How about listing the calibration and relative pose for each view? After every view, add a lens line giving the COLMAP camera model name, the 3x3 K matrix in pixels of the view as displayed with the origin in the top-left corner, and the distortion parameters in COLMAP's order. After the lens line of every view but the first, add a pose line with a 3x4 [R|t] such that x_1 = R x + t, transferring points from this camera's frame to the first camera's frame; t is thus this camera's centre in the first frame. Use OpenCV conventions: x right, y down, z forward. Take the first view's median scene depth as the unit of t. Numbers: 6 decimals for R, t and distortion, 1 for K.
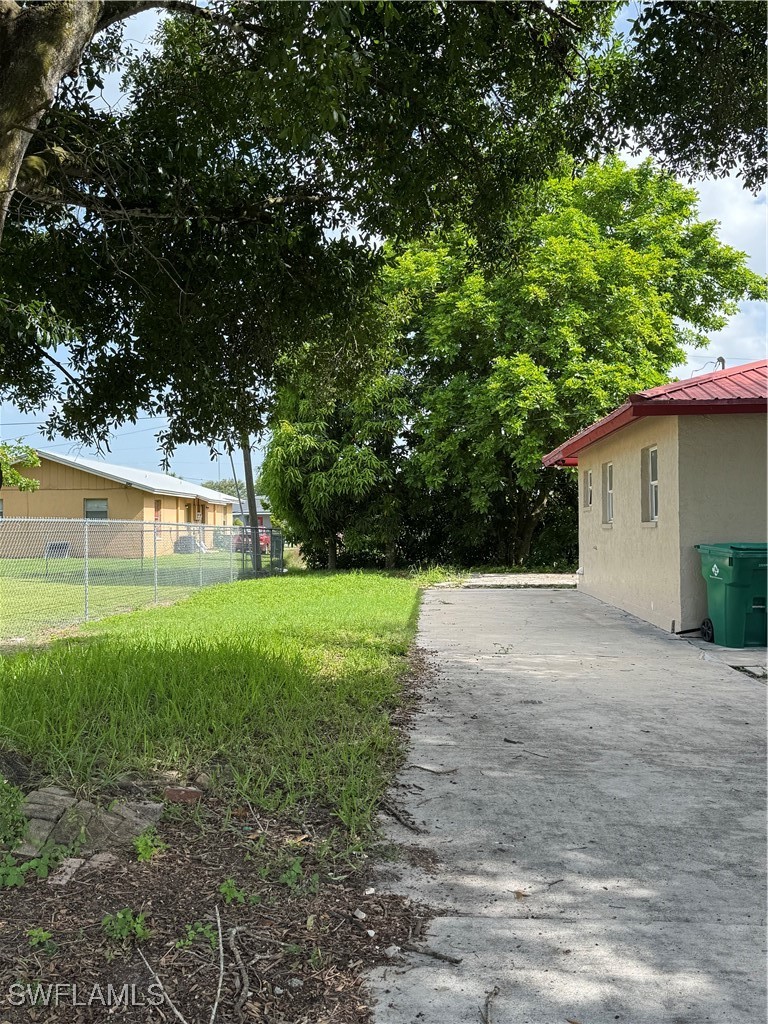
lens RADIAL K [[940.1, 0, 384.0], [0, 940.1, 512.0], [0, 0, 1]] dist [0.086555, -0.001852]
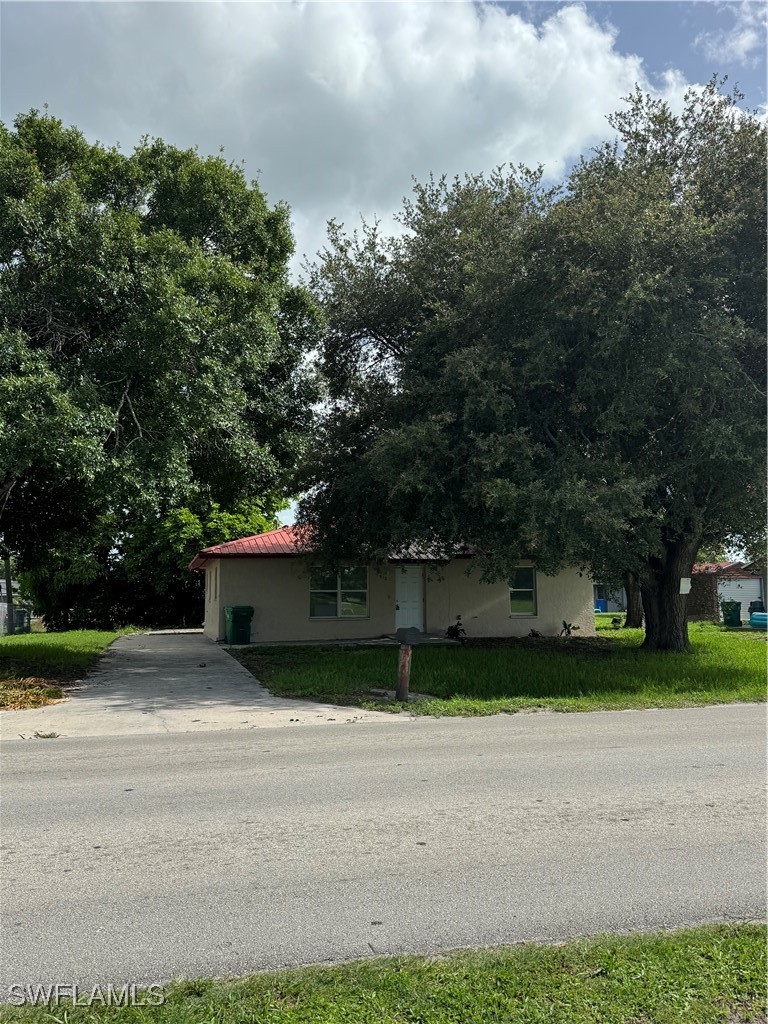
lens RADIAL K [[915.4, 0, 434.8], [0, 915.4, 511.5], [0, 0, 1]] dist [0.063984, -0.010023]
pose [[0.944379, 0.028671, 0.327608, 0.019510], [-0.000611, 0.996343, -0.085436, -0.007757], [-0.328860, 0.080484, 0.940943, -0.835128]]
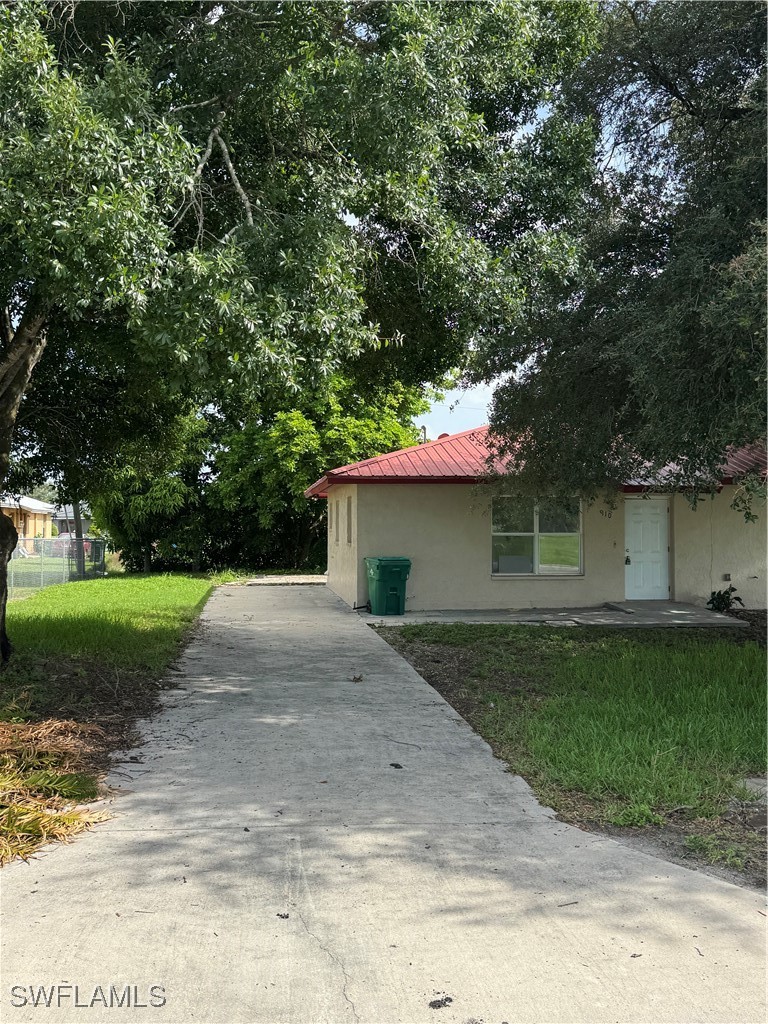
lens RADIAL K [[1020.9, 0, 384.6], [0, 1020.9, 491.6], [0, 0, 1]] dist [0.107246, -0.012907]
pose [[0.985103, 0.011041, 0.171609, 0.022198], [-0.008256, 0.999822, -0.016936, -0.028817], [-0.171766, 0.015266, 0.985020, -0.444505]]
